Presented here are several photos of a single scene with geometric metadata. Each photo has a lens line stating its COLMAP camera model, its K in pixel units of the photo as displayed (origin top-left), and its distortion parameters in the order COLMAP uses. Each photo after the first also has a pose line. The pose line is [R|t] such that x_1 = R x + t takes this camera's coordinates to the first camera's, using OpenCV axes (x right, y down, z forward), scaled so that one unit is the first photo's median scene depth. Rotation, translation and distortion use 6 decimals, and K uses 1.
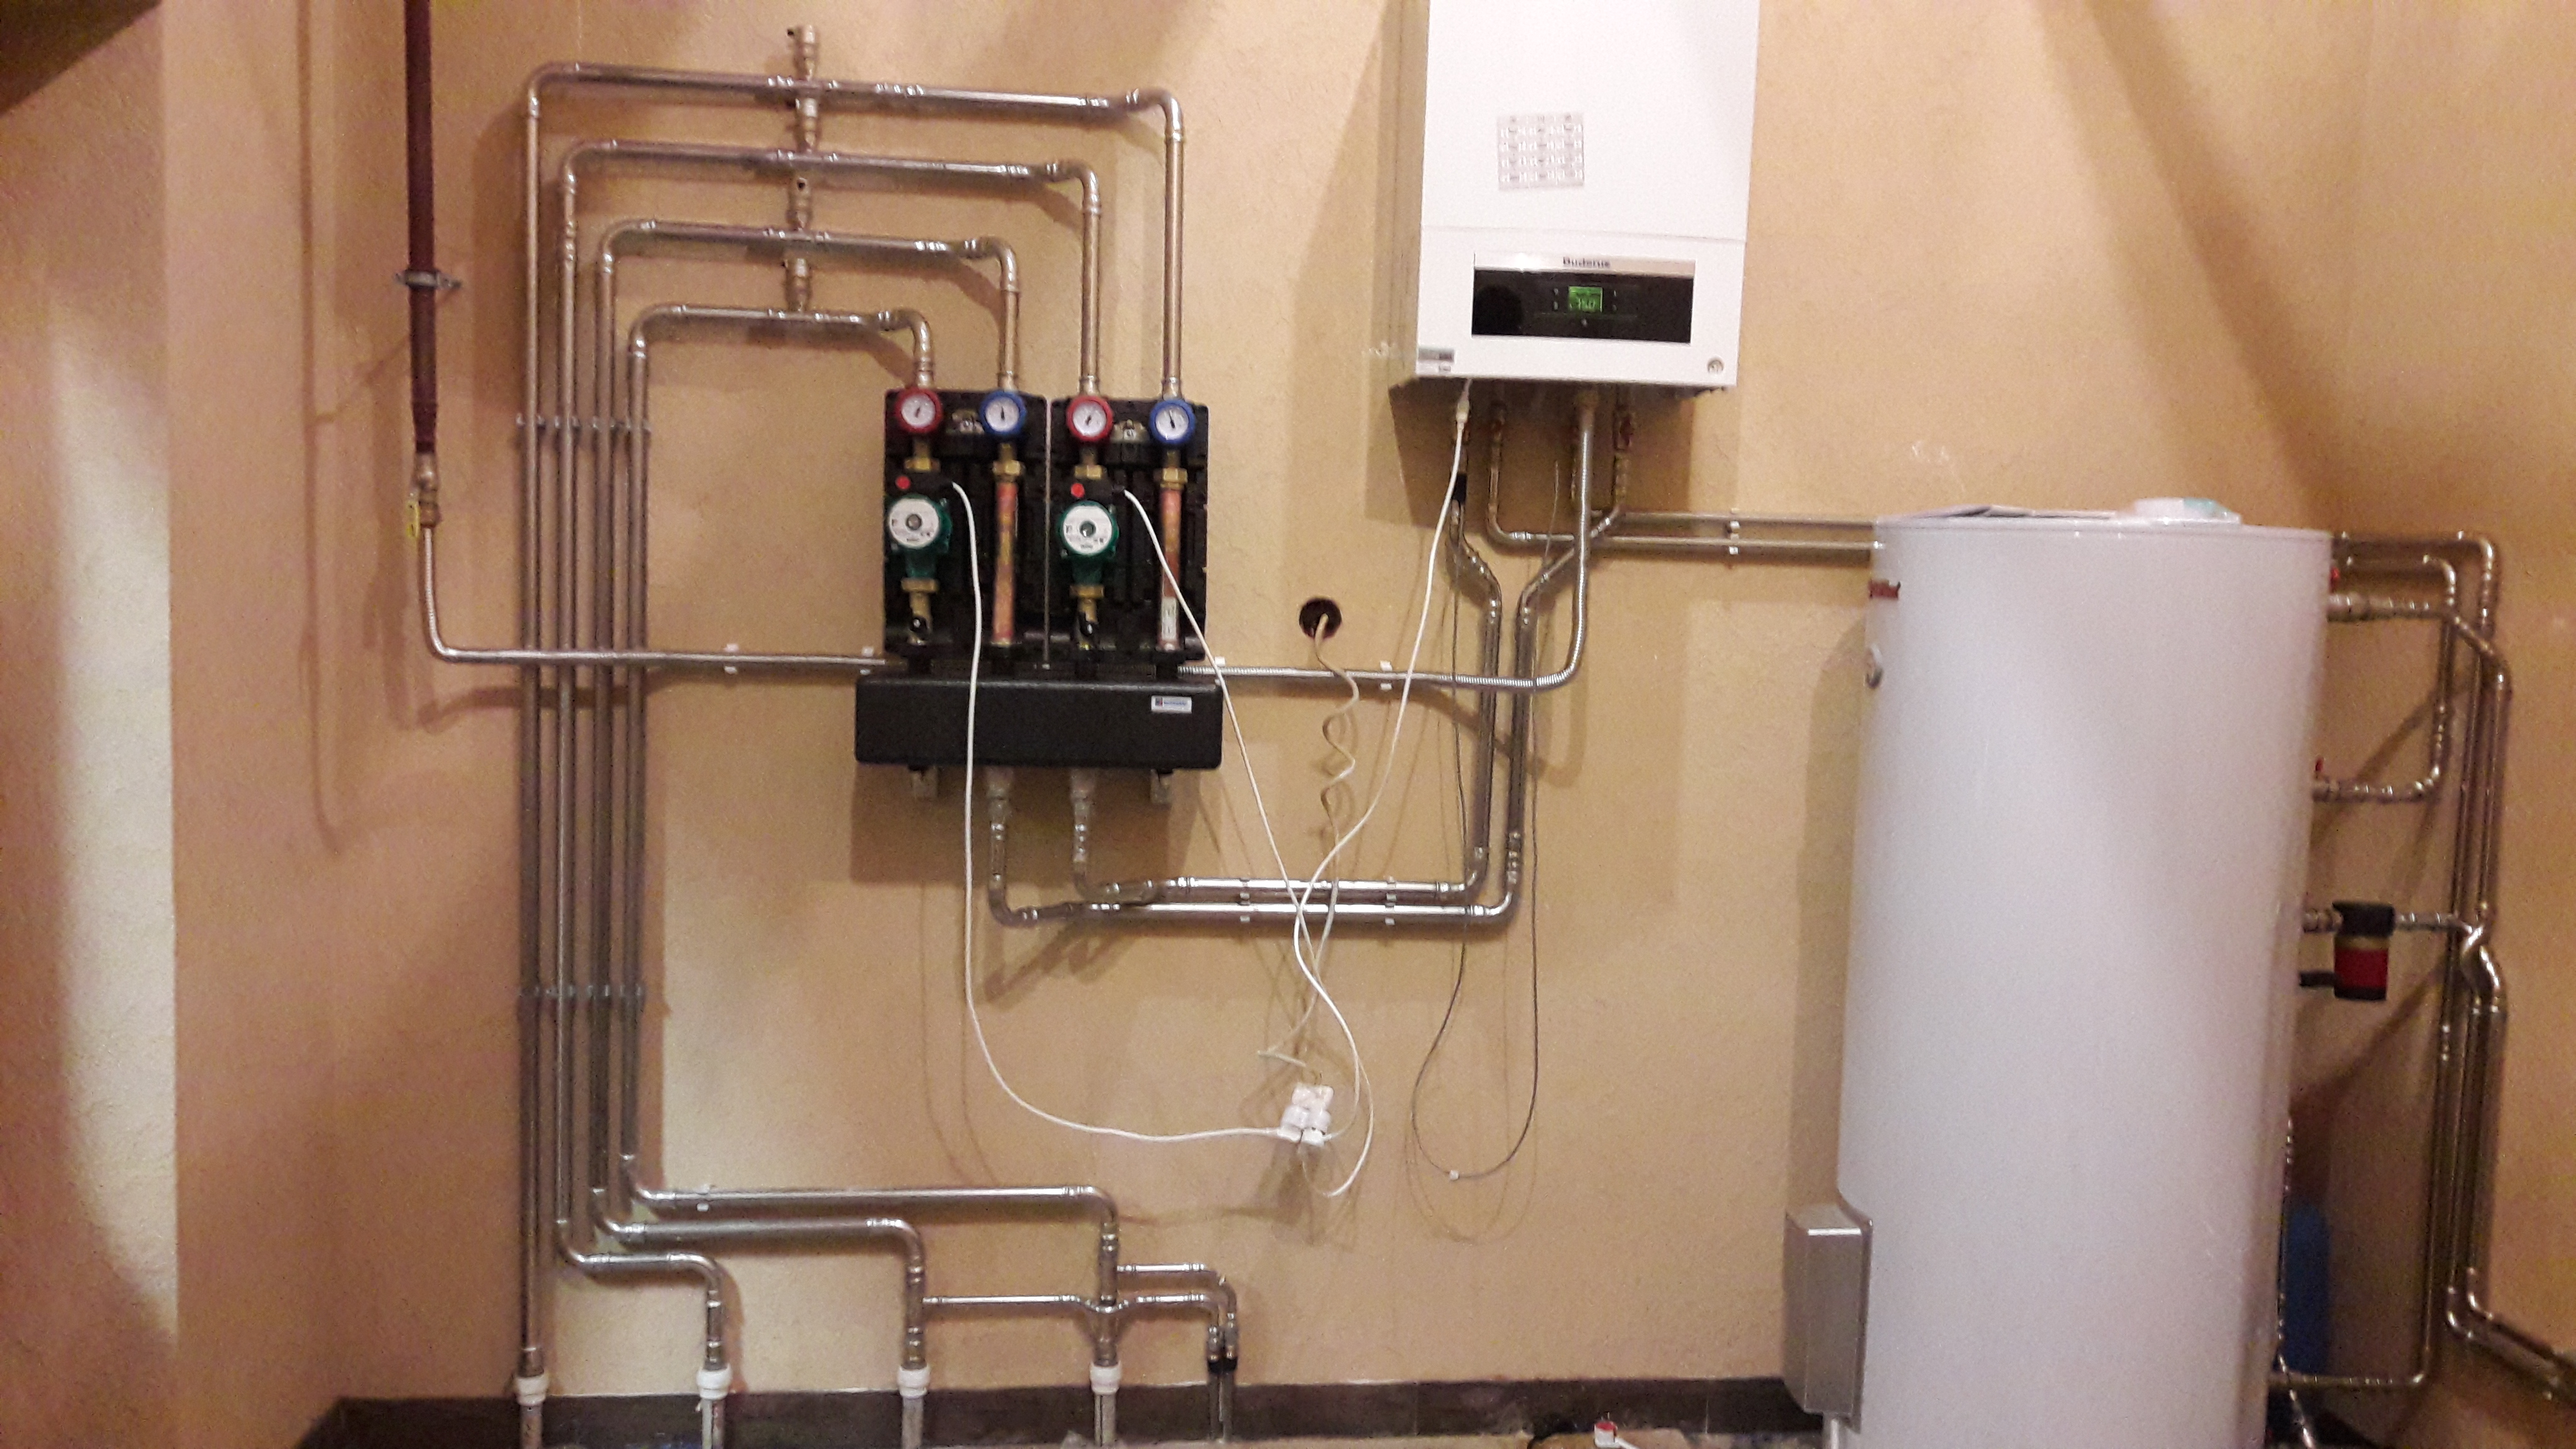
lens RADIAL K [[2144.7, 0, 1292.4], [0, 2144.7, 718.2], [0, 0, 1]] dist [0.004475, -0.019578]
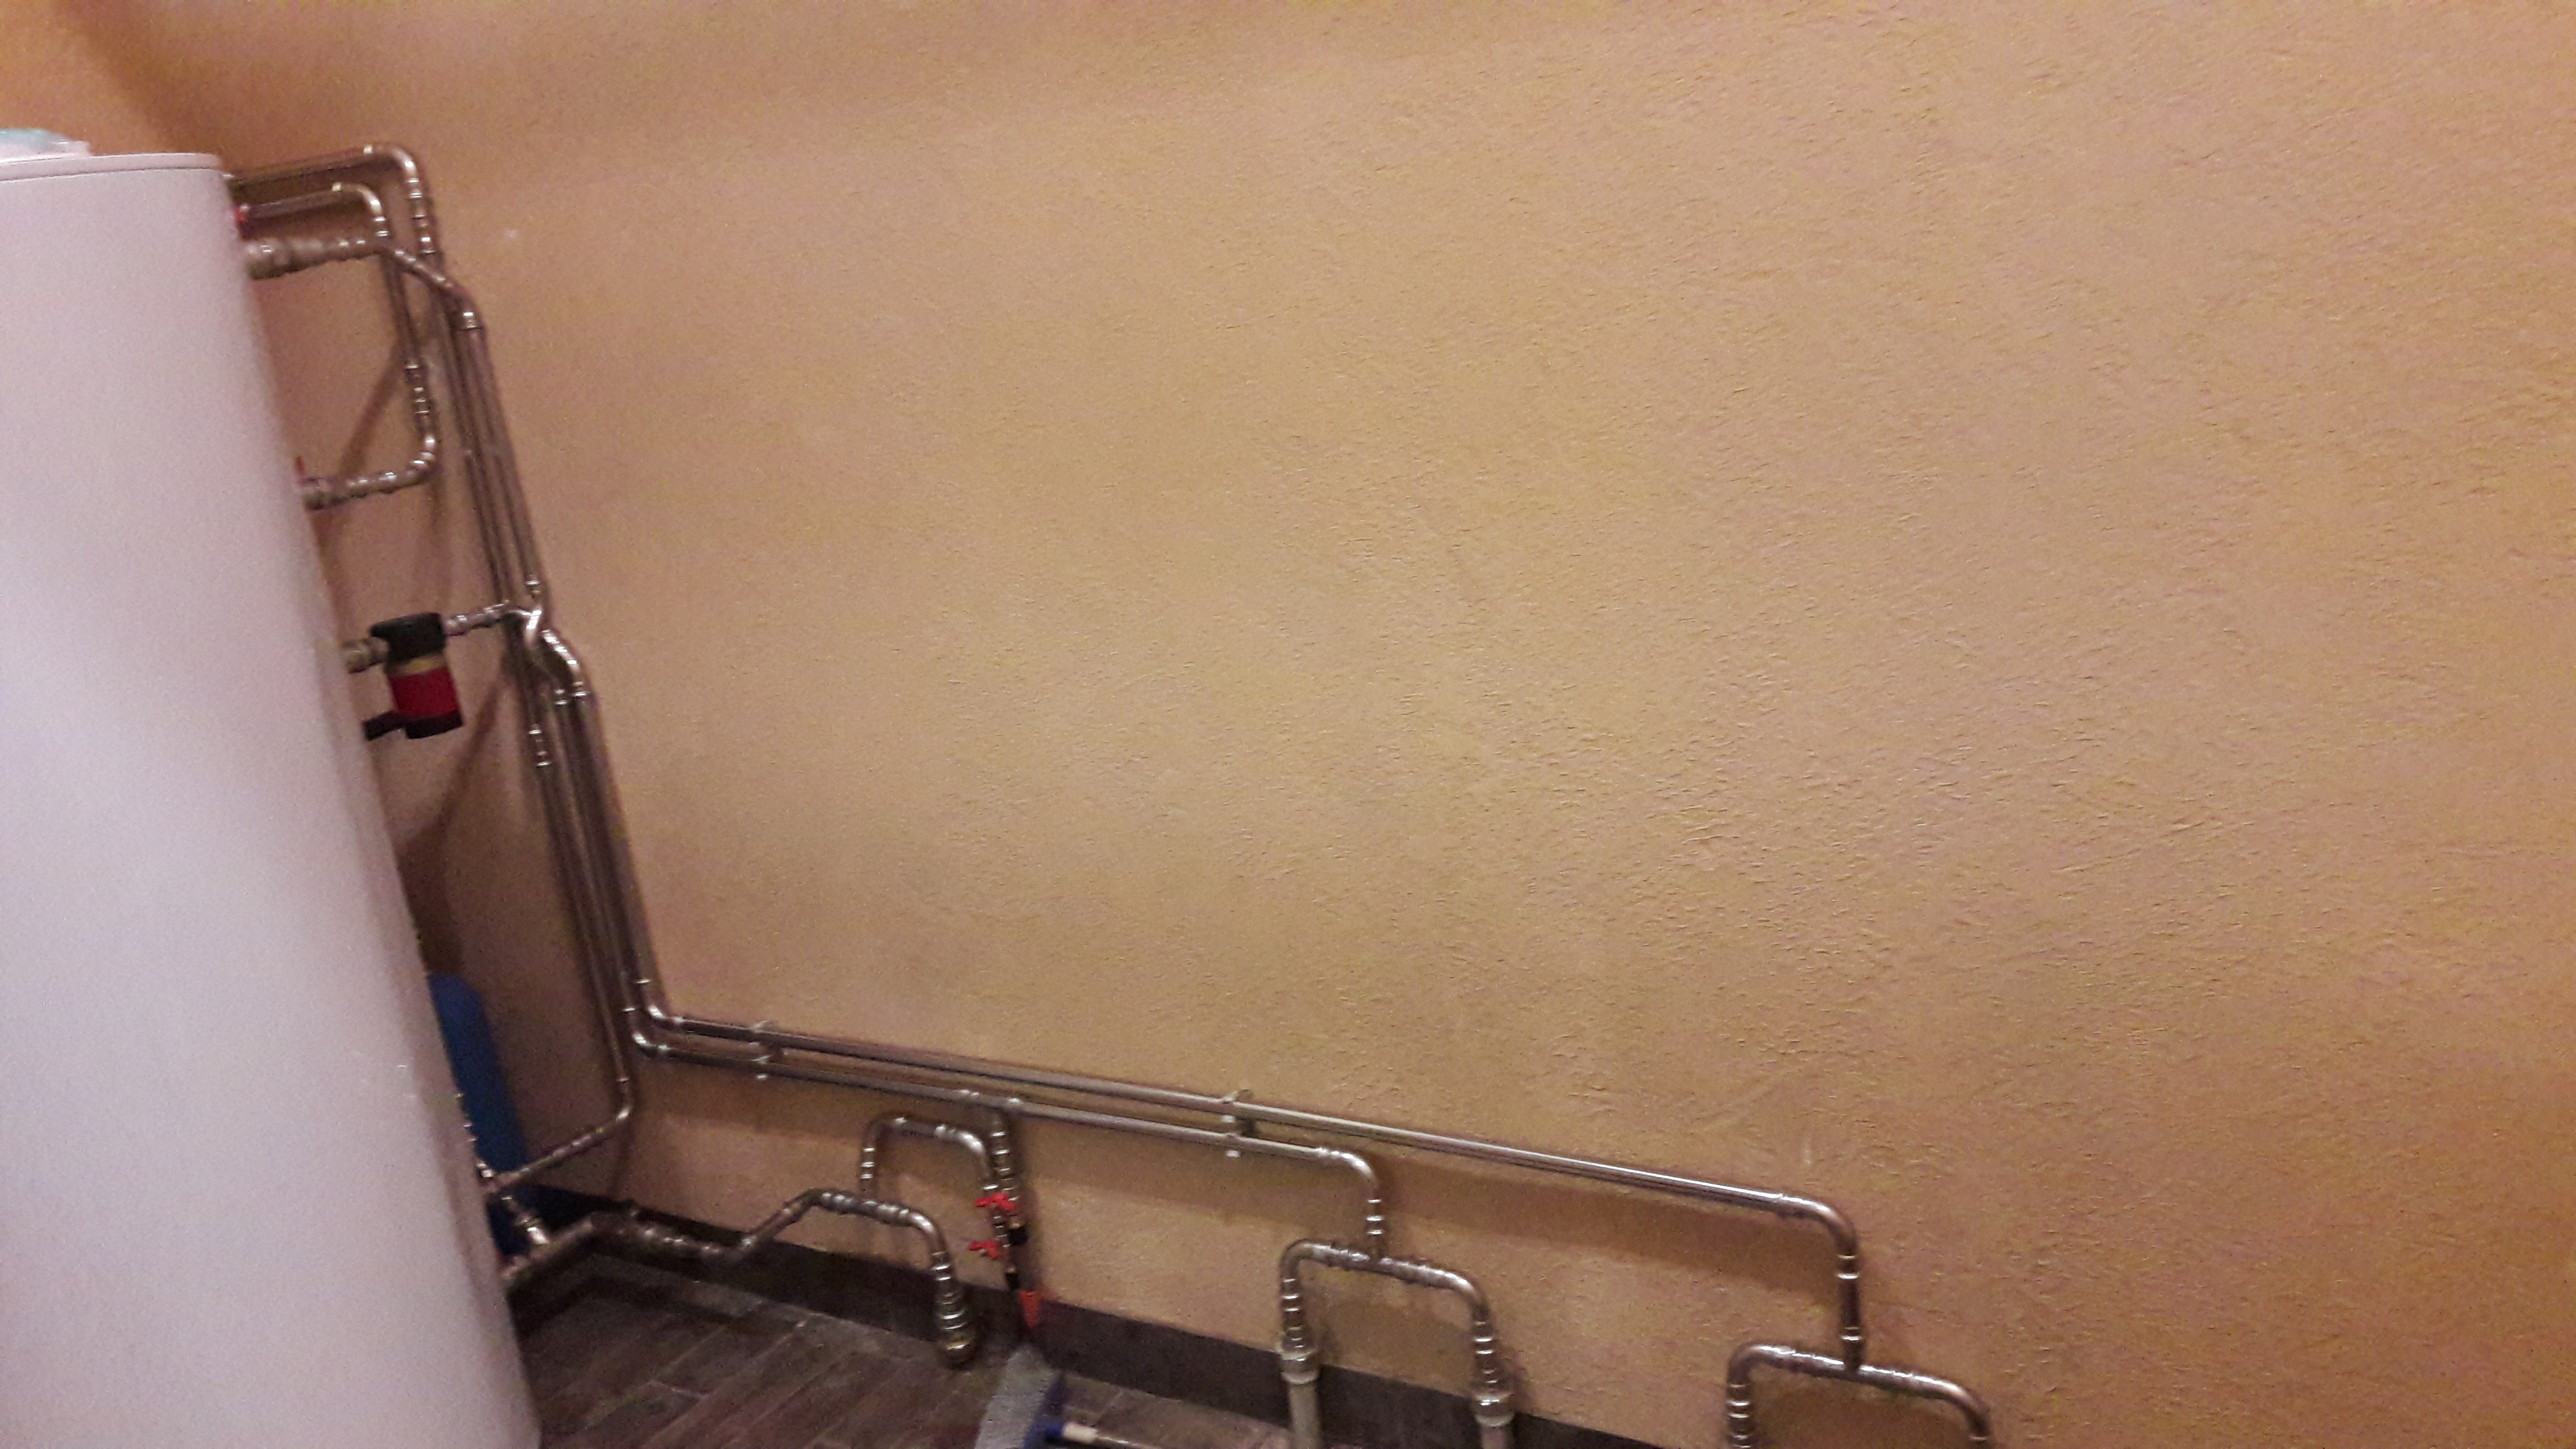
lens RADIAL K [[2144.7, 0, 1286.8], [0, 2144.7, 716.0], [0, 0, 1]] dist [0.004475, -0.019578]
pose [[0.596389, -0.315072, 0.738274, 0.086409], [0.220334, 0.948673, 0.226875, 0.010342], [-0.771863, 0.027361, 0.635200, 0.223949]]
